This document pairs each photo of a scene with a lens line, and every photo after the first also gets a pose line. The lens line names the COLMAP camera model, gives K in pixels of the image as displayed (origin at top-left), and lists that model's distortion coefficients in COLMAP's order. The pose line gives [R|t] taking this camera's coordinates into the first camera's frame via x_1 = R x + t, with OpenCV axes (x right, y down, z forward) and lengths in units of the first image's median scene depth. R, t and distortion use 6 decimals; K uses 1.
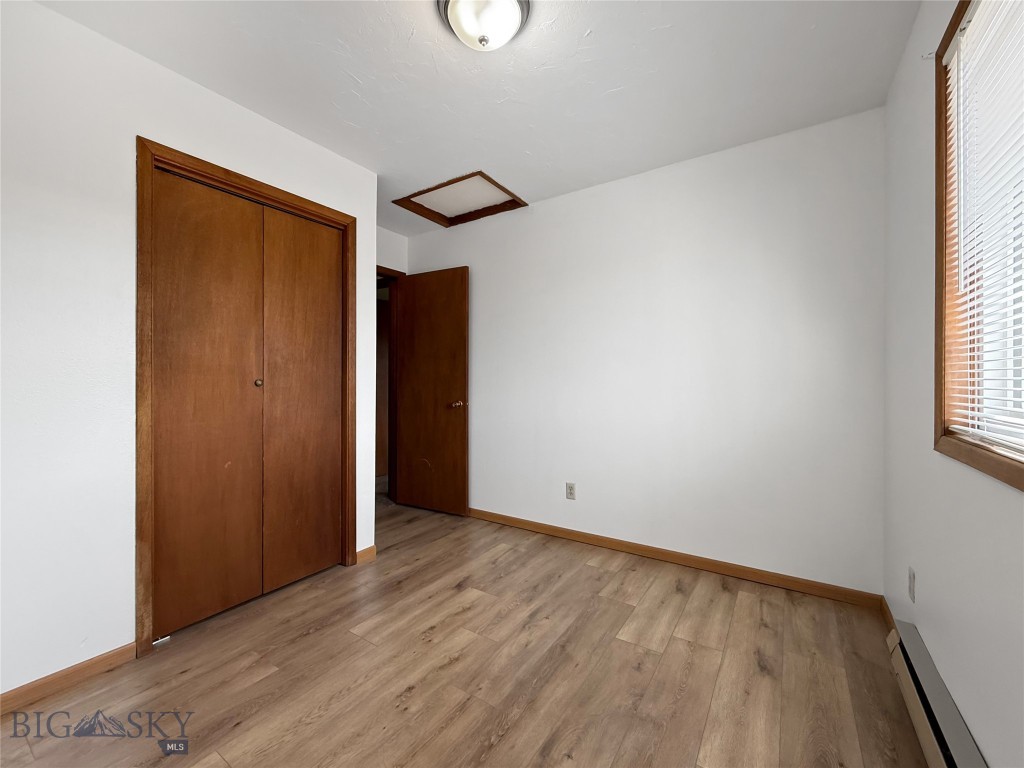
lens RADIAL K [[409.9, 0, 510.5], [0, 409.9, 381.3], [0, 0, 1]] dist [0.001833, -0.000419]
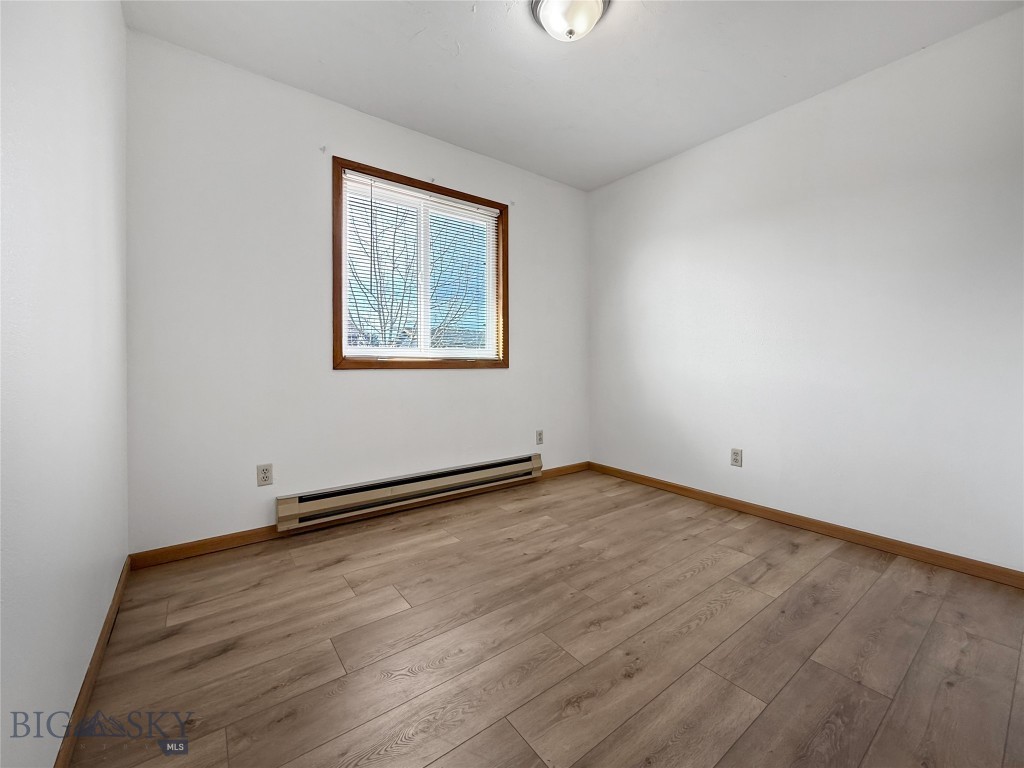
lens RADIAL K [[409.9, 0, 510.1], [0, 409.9, 380.3], [0, 0, 1]] dist [0.001833, -0.000419]
pose [[-0.942136, -0.016093, 0.334845, -0.253864], [-0.000085, 0.998859, 0.047764, 0.097891], [-0.335231, 0.044972, -0.941062, 1.884866]]
